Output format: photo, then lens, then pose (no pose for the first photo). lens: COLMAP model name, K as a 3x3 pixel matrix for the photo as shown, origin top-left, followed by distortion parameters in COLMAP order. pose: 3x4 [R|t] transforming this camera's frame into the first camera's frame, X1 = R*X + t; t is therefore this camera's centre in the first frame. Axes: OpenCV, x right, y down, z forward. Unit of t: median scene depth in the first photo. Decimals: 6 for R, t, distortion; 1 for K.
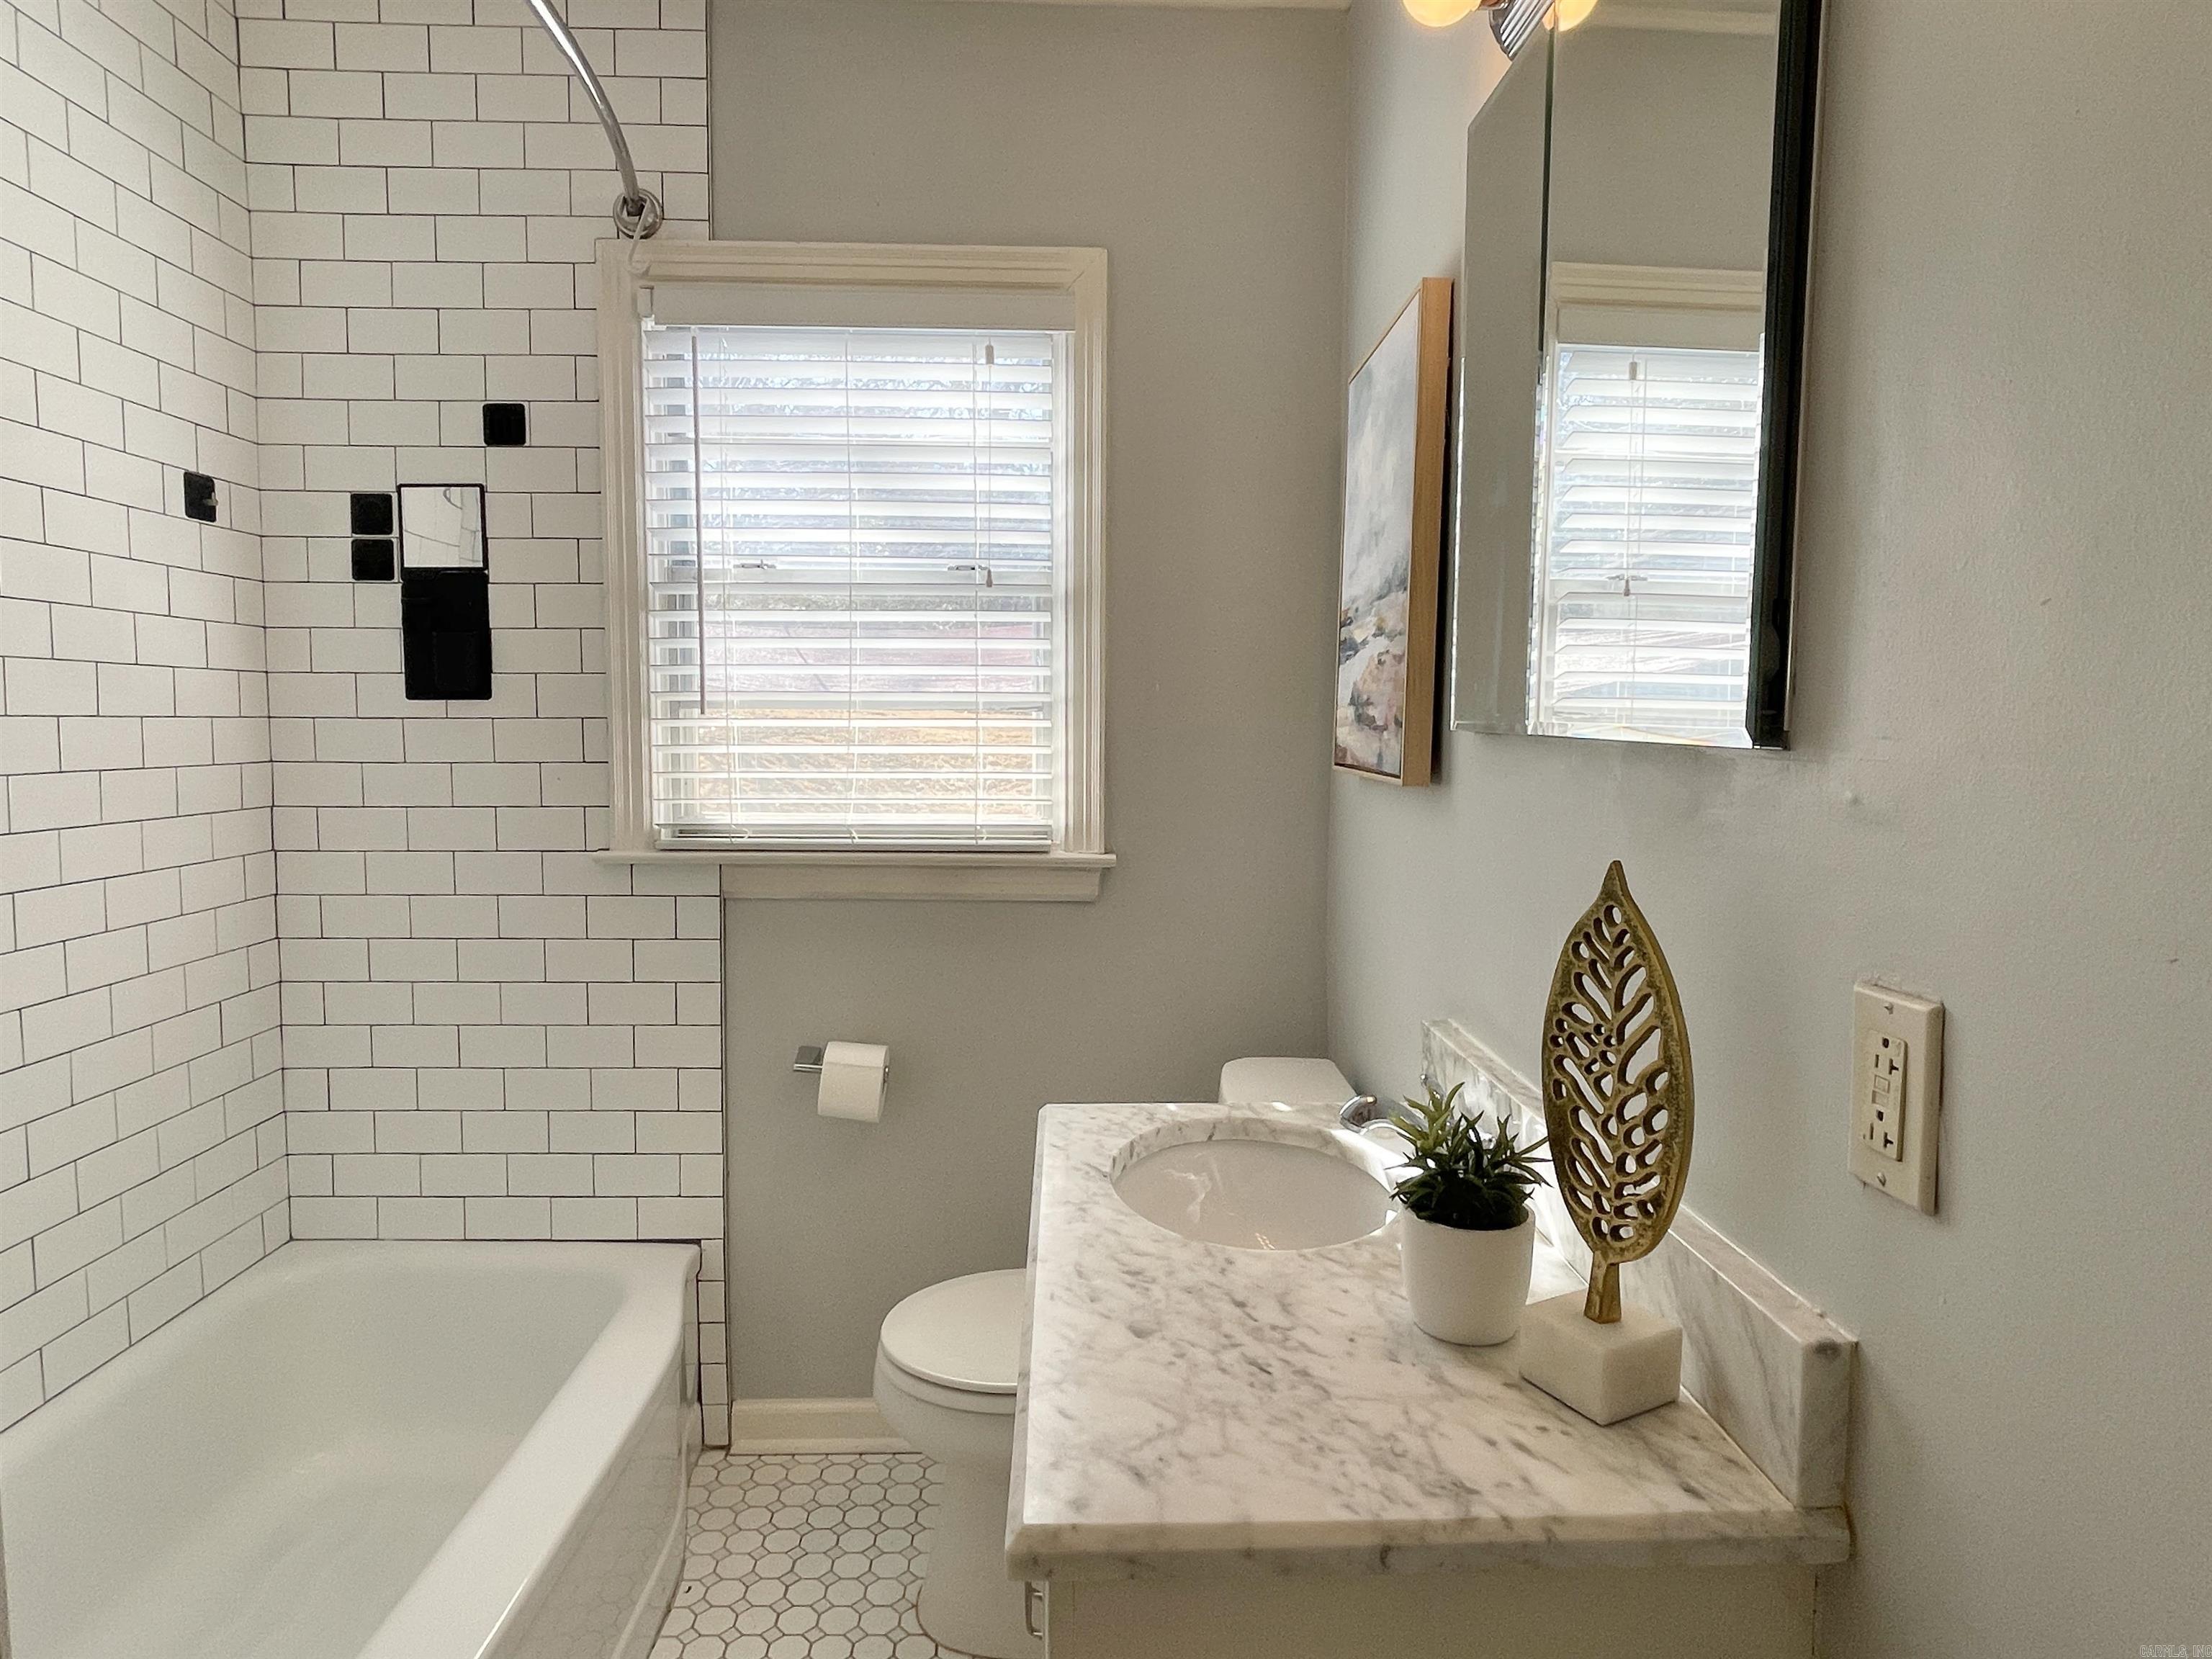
lens RADIAL K [[1271.4, 0, 1106.0], [0, 1271.4, 829.5], [0, 0, 1]] dist [0.026926, -0.065414]
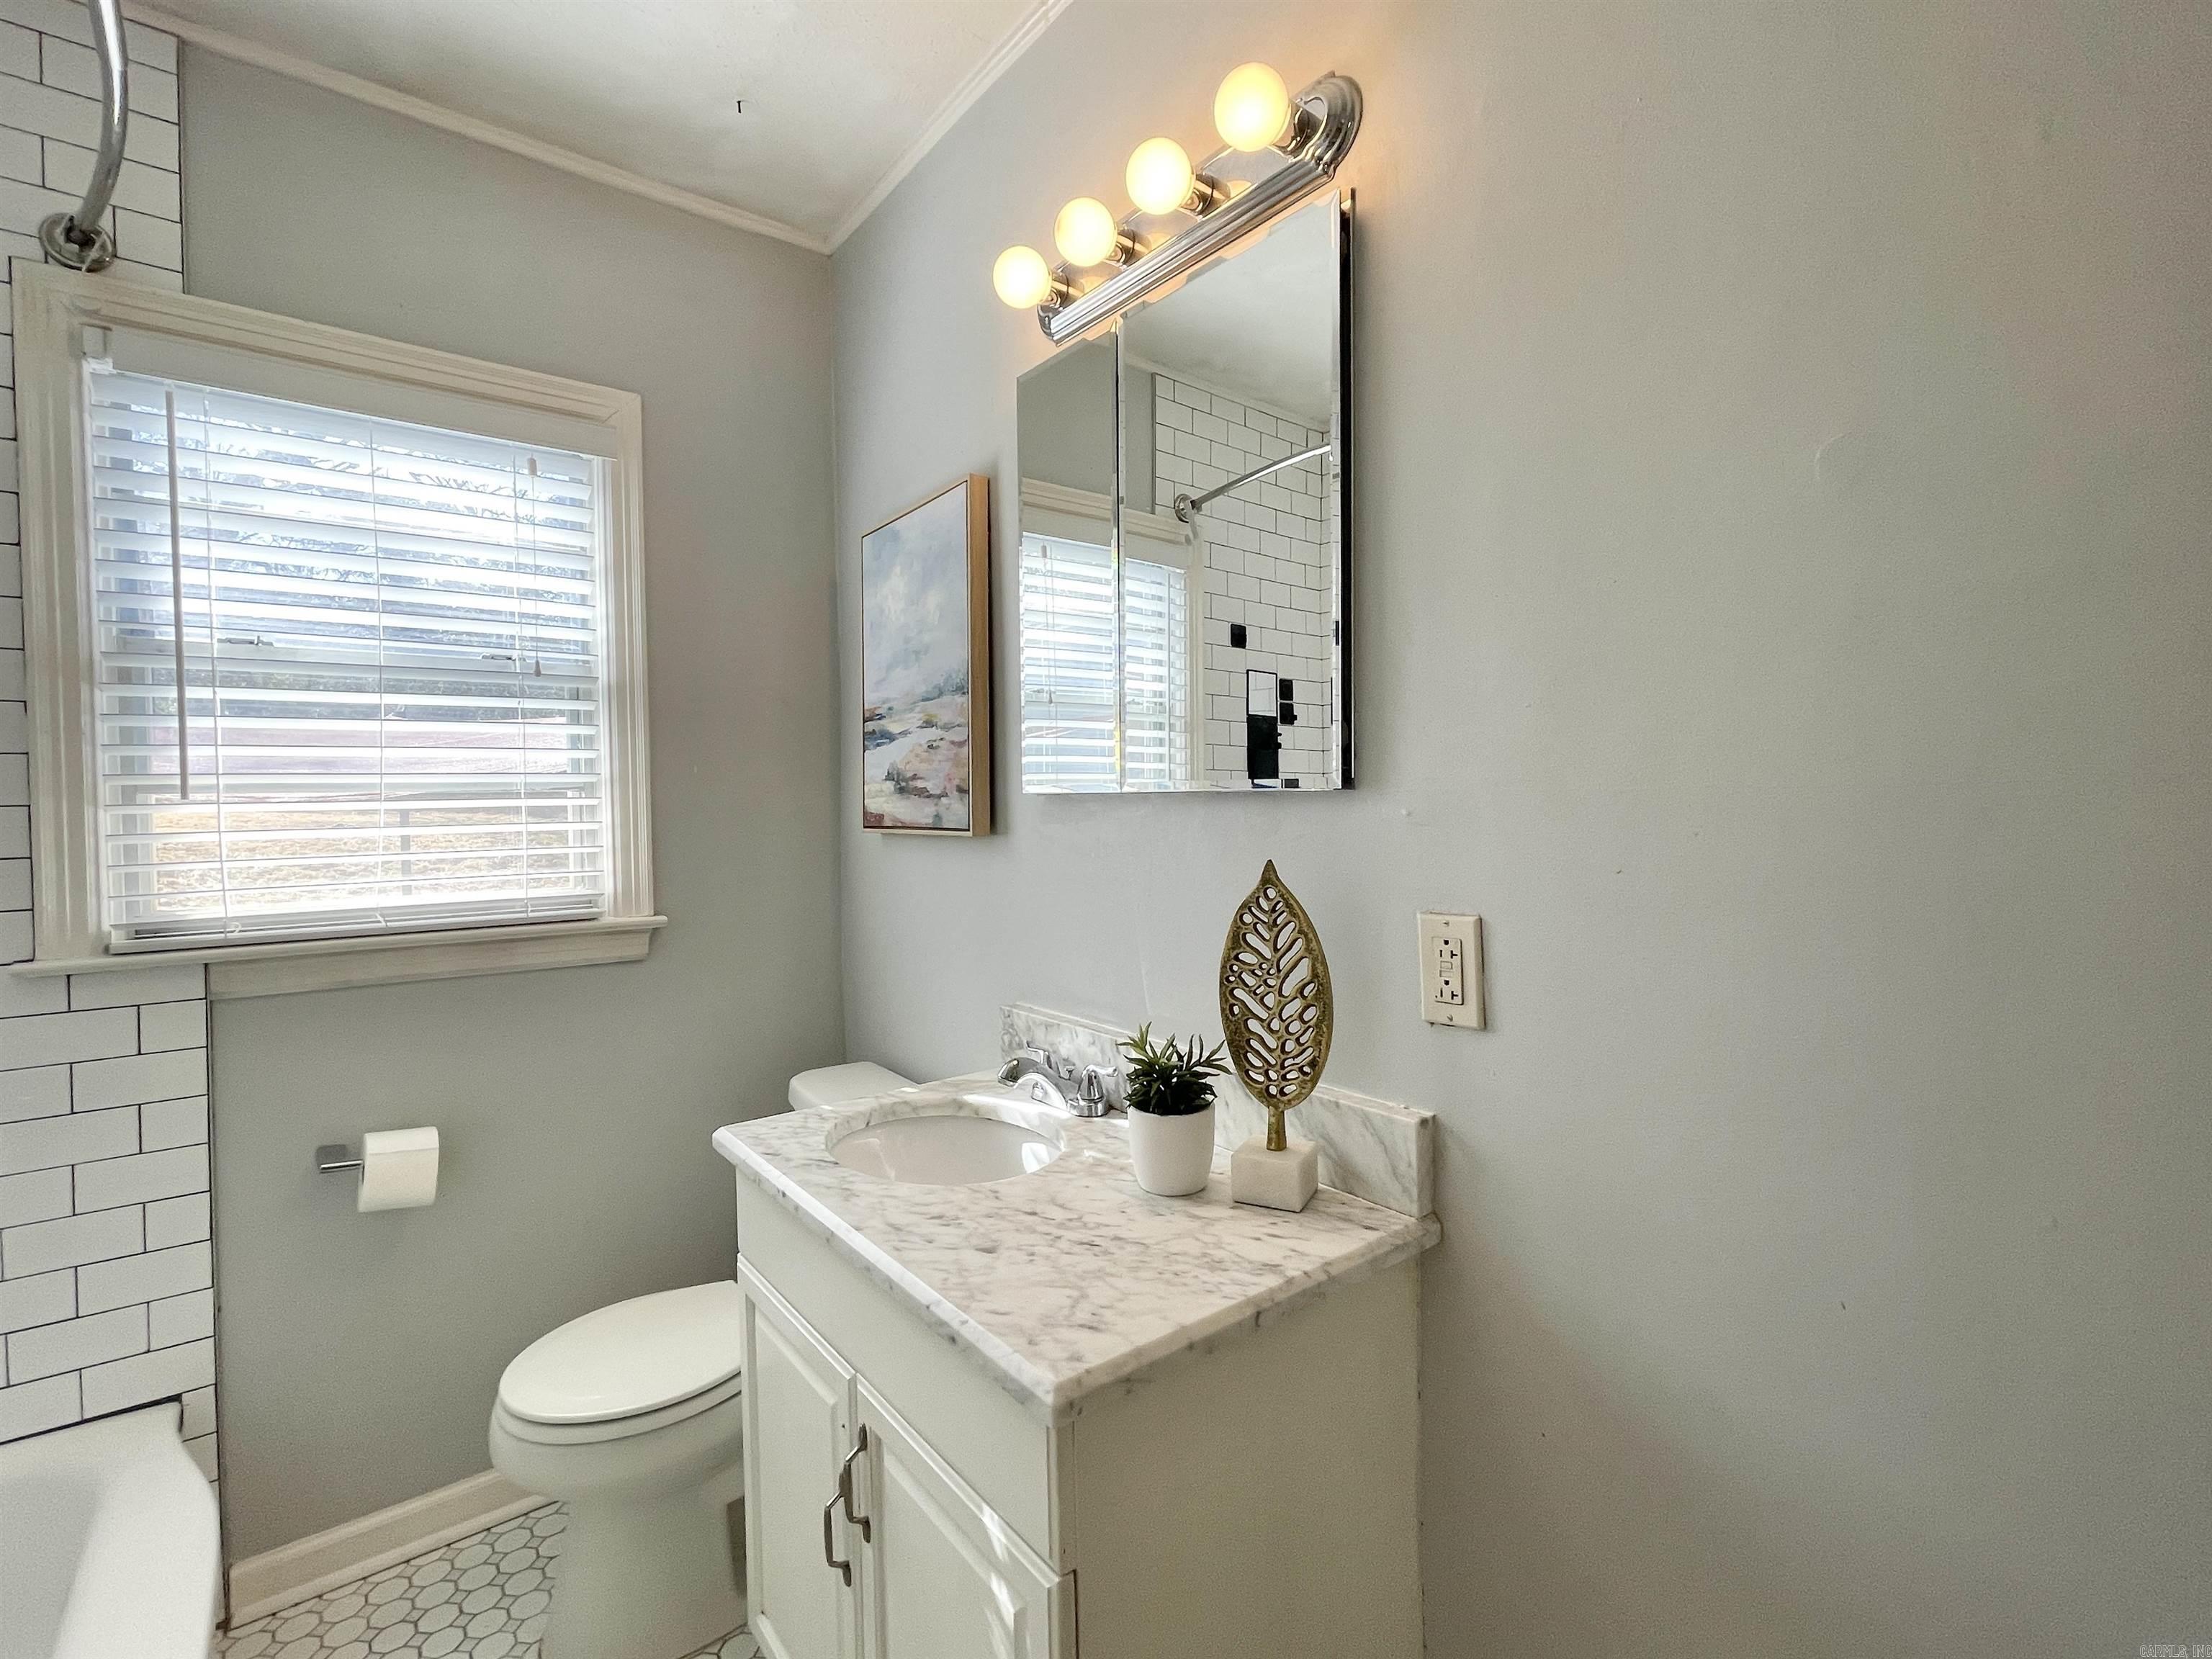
lens RADIAL K [[1013.7, 0, 1106.0], [0, 1013.7, 829.5], [0, 0, 1]] dist [-0.000583, -0.000998]
pose [[0.803303, -0.036247, 0.594466, -0.378081], [0.074637, 0.996404, -0.040101, 0.015944], [-0.590875, 0.076583, 0.803120, 0.057807]]
